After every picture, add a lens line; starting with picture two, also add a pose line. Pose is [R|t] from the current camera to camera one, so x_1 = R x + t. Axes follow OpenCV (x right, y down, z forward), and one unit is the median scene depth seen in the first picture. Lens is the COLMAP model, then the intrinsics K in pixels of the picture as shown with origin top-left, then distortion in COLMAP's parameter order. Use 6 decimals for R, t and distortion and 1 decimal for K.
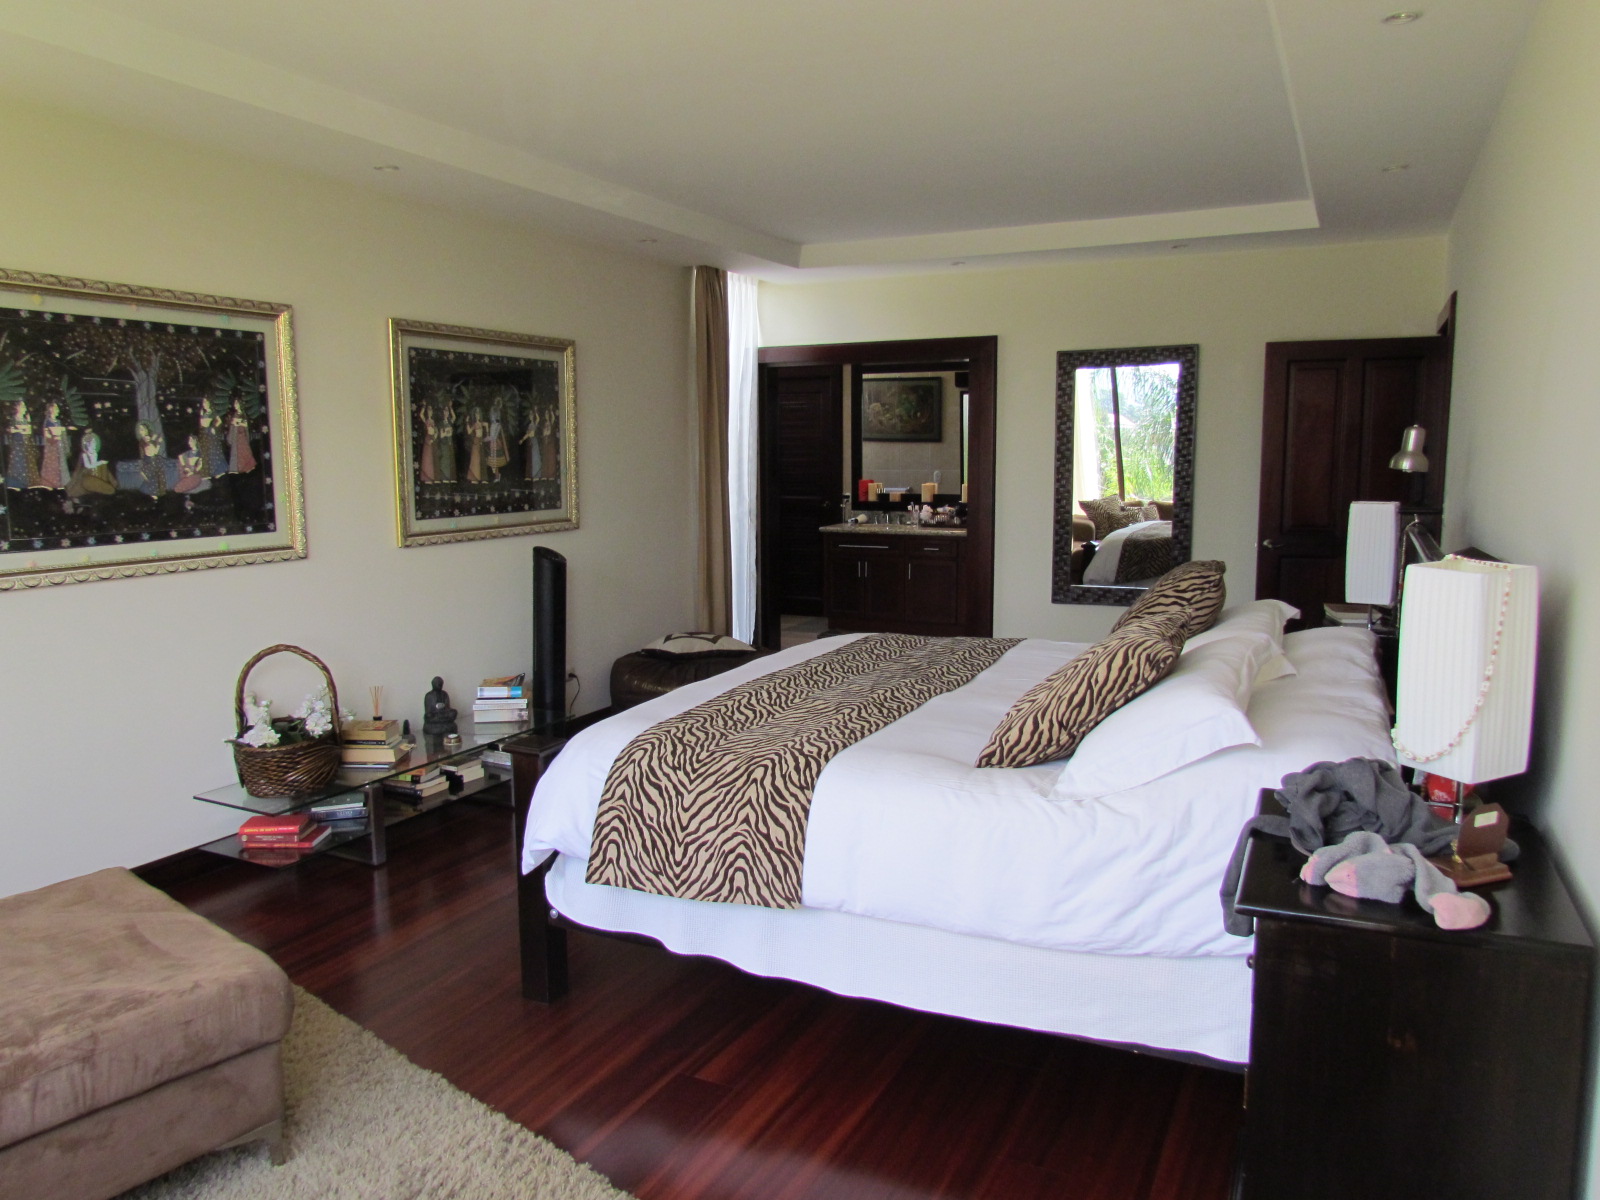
lens RADIAL K [[1147.3, 0, 800.5], [0, 1147.3, 605.3], [0, 0, 1]] dist [-0.022340, 0.002356]
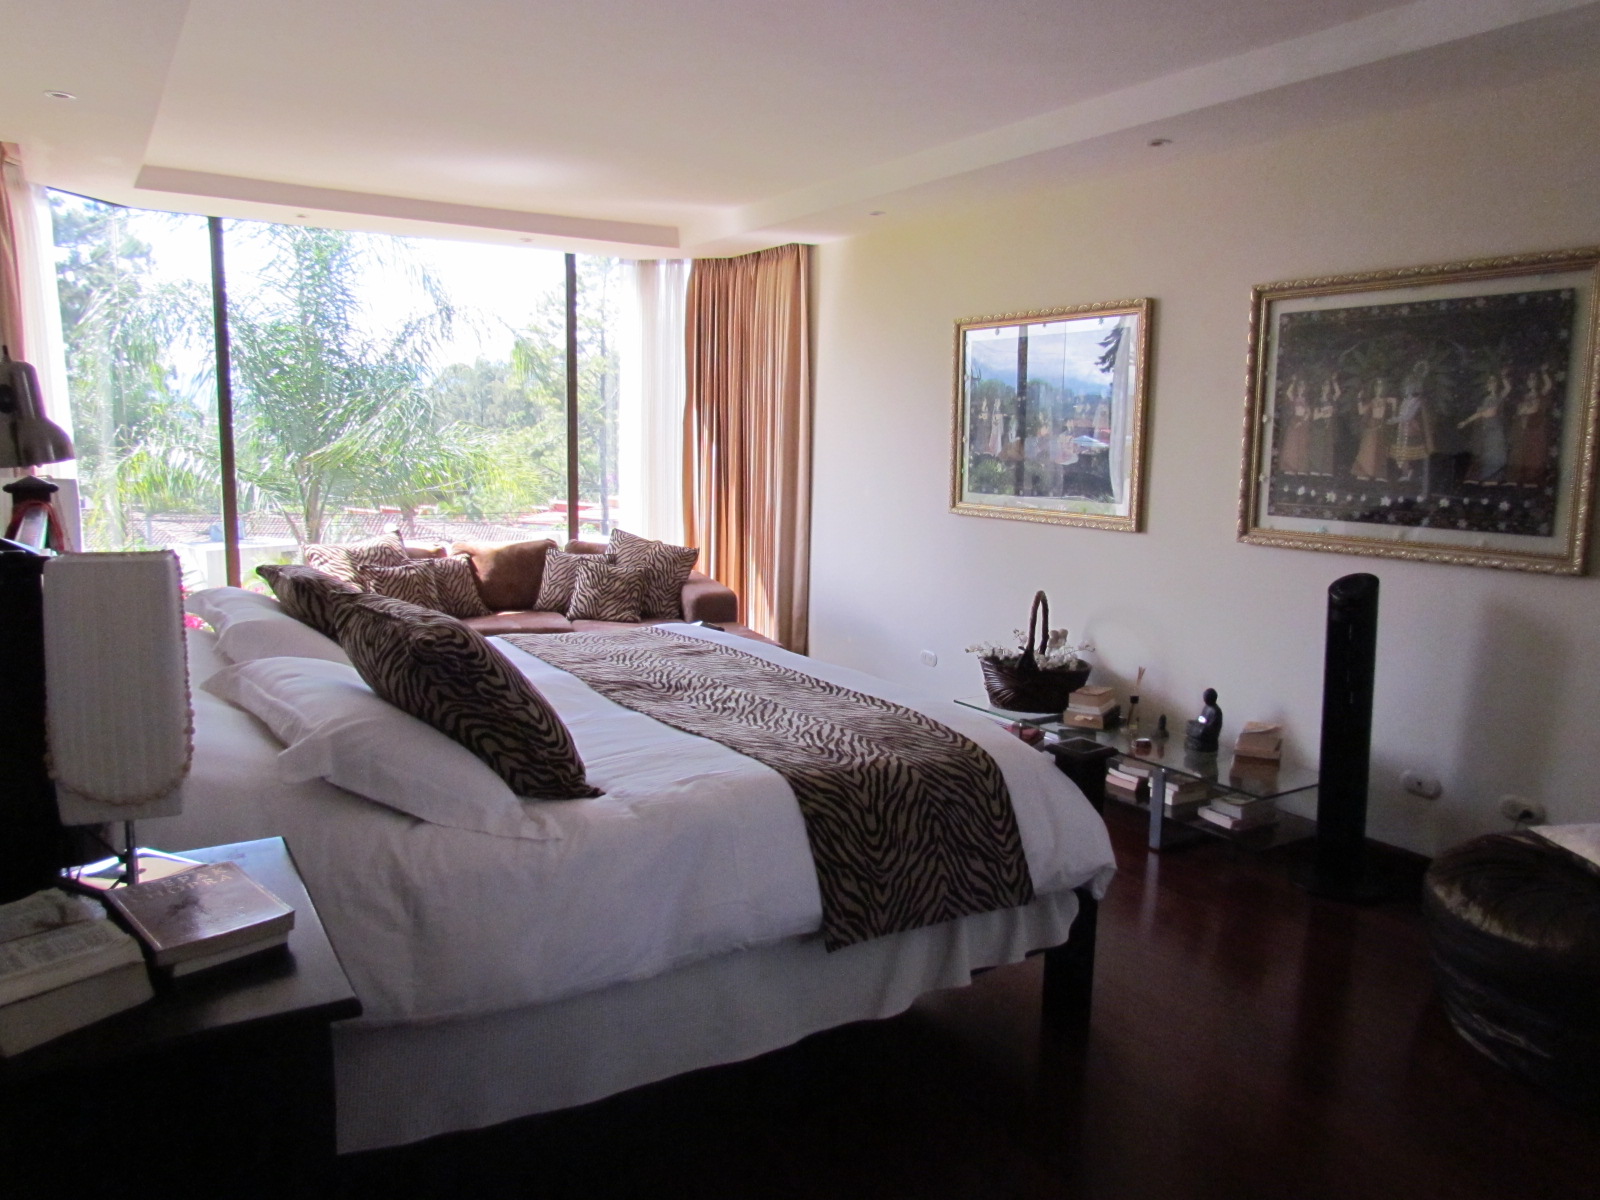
lens RADIAL K [[1147.3, 0, 799.1], [0, 1147.3, 589.6], [0, 0, 1]] dist [-0.022340, 0.002356]
pose [[-0.505548, 0.118241, -0.854658, 0.559978], [-0.124456, 0.970212, 0.207847, -0.148175], [0.853775, 0.211444, -0.475773, 1.070068]]
